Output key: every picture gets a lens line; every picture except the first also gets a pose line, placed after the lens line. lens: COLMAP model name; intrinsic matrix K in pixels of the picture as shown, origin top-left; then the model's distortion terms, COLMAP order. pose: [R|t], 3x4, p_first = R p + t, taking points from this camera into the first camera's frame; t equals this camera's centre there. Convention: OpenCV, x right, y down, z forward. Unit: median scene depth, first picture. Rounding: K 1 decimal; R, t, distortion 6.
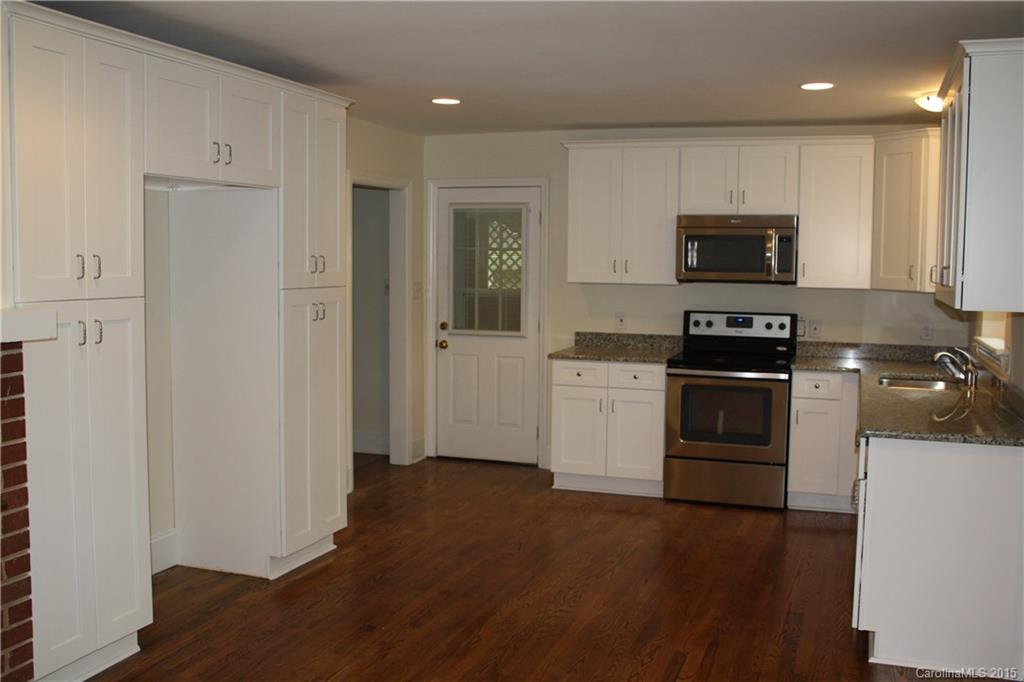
lens RADIAL K [[1020.5, 0, 512.0], [0, 1020.5, 341.0], [0, 0, 1]] dist [-0.135357, 0.155574]
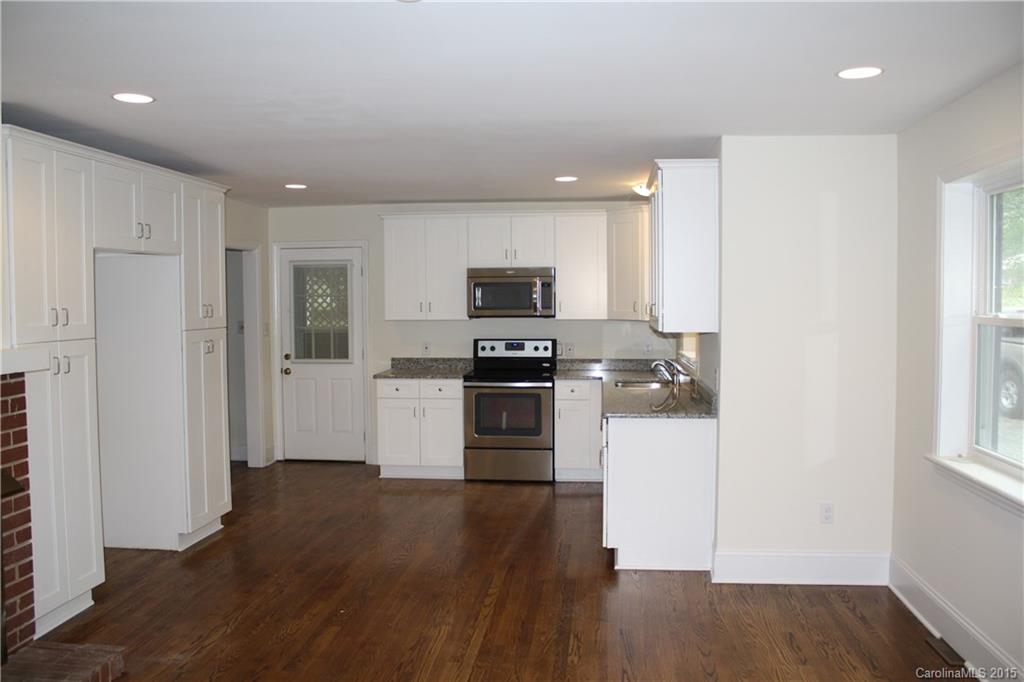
lens RADIAL K [[916.9, 0, 512.0], [0, 916.9, 341.0], [0, 0, 1]] dist [-0.149349, 0.163064]
pose [[0.973018, -0.028194, 0.229002, -0.062500], [0.035567, 0.998971, -0.028134, 0.008992], [-0.227973, 0.035519, 0.973019, -0.199839]]
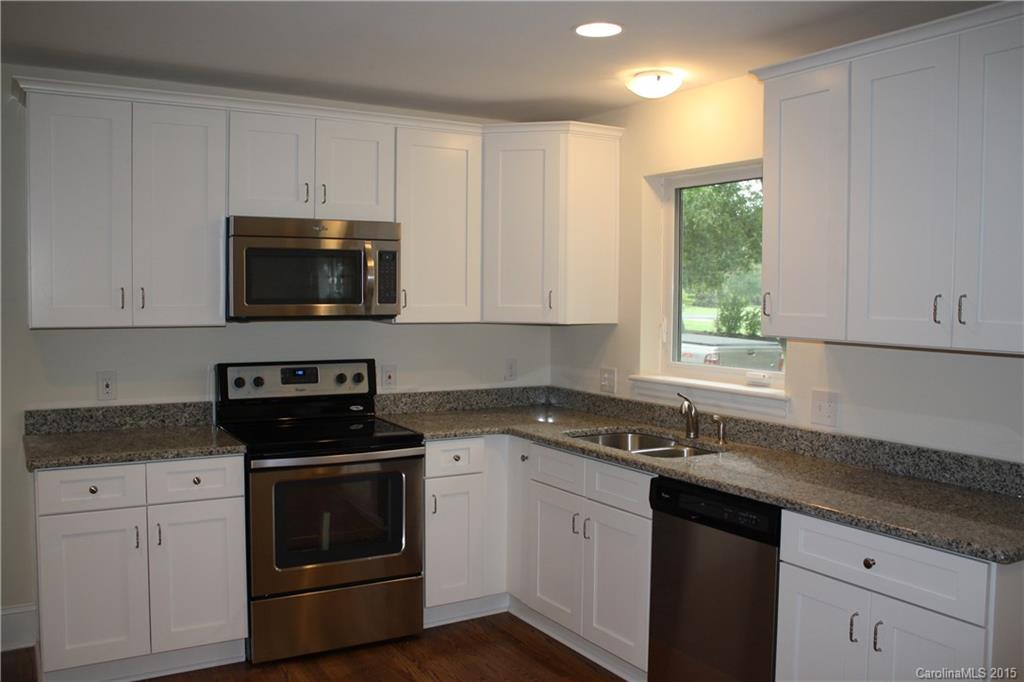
lens RADIAL K [[916.9, 0, 512.0], [0, 916.9, 341.0], [0, 0, 1]] dist [-0.149349, 0.163064]
pose [[0.634802, -0.047667, 0.771203, -0.171921], [0.060524, 0.998096, 0.011871, -0.043587], [-0.770300, 0.039141, 0.636479, 0.523604]]
